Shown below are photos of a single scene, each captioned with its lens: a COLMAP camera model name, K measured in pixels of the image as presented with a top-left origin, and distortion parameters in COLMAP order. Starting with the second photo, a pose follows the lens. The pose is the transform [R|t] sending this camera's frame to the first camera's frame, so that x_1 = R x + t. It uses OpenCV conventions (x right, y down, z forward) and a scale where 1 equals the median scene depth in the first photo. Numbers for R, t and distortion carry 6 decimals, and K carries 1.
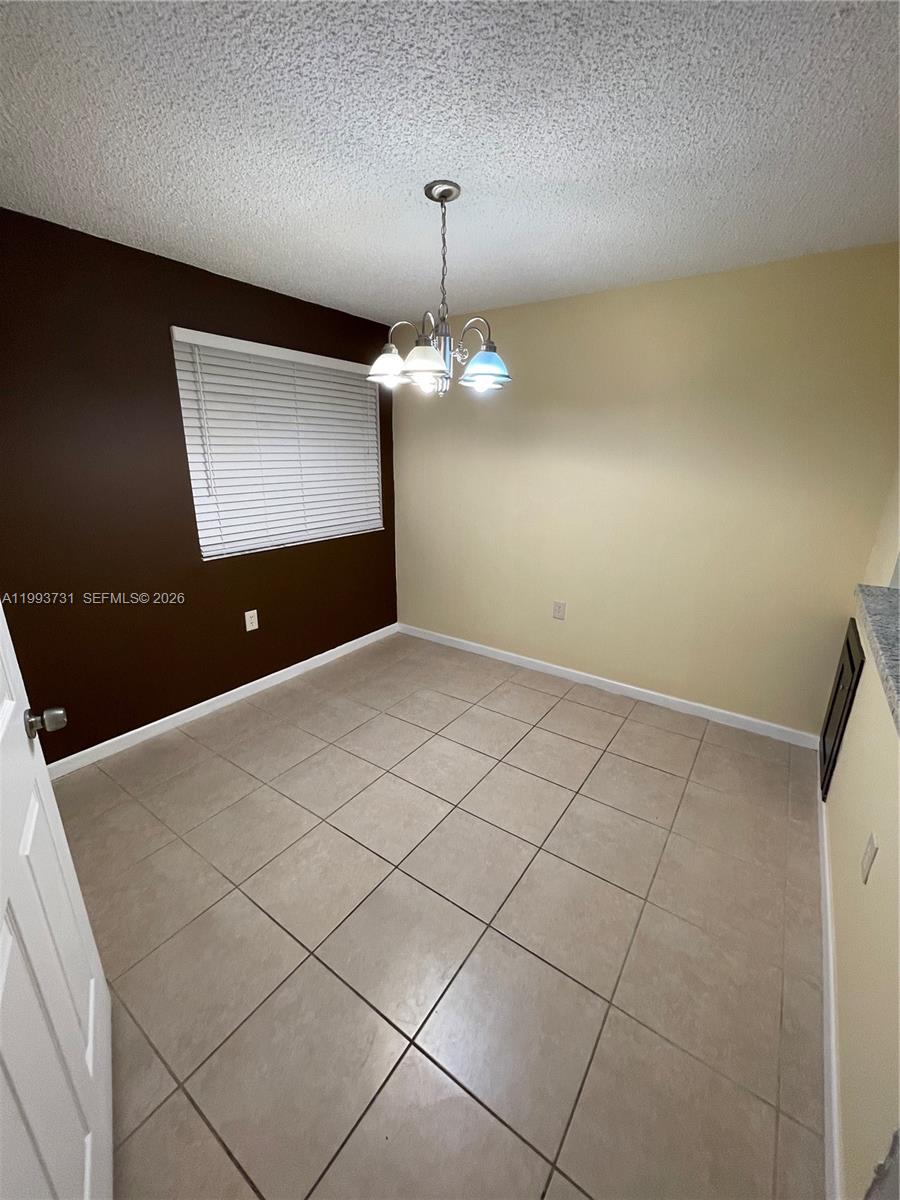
lens RADIAL K [[481.6, 0, 445.5], [0, 481.6, 592.8], [0, 0, 1]] dist [0.000880, -0.003286]
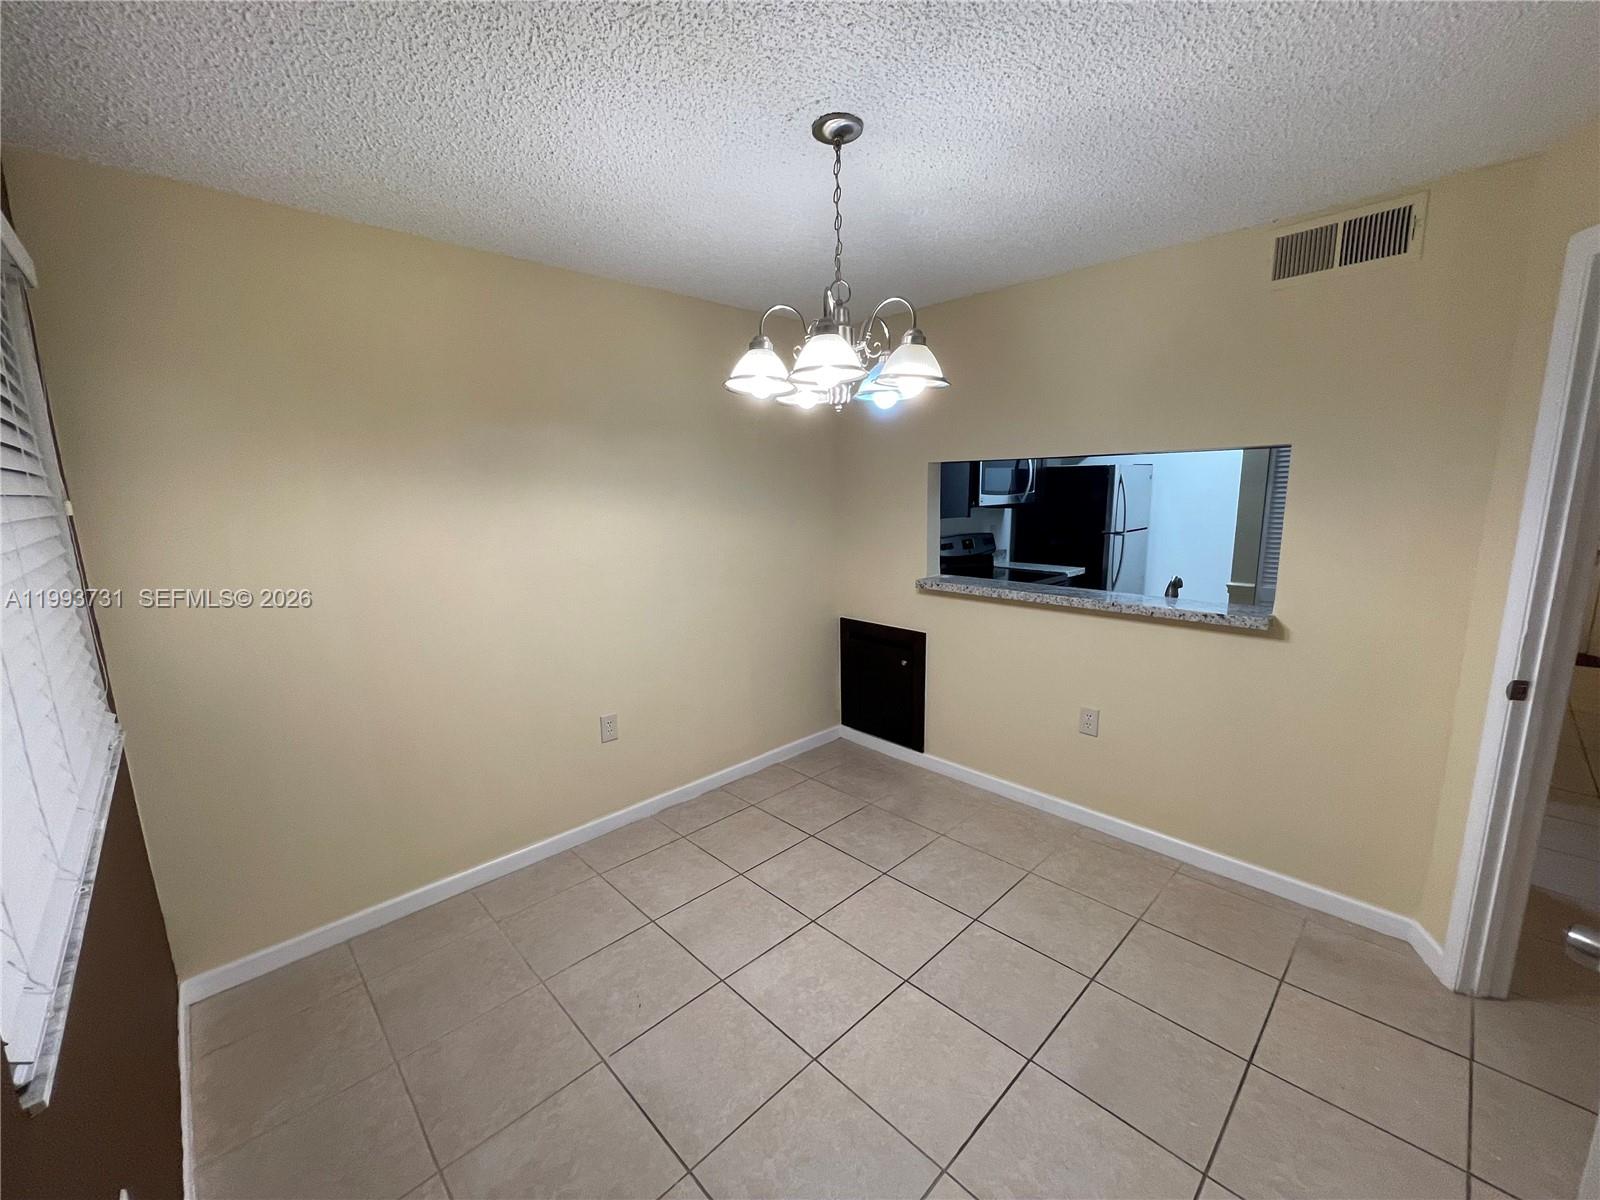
lens RADIAL K [[642.1, 0, 800.0], [0, 642.1, 600.0], [0, 0, 1]] dist [0.000880, -0.003286]
pose [[0.199634, -0.189622, 0.961348, -0.631476], [0.305214, 0.944322, 0.122883, -0.190044], [-0.931123, 0.268885, 0.246394, 0.603231]]
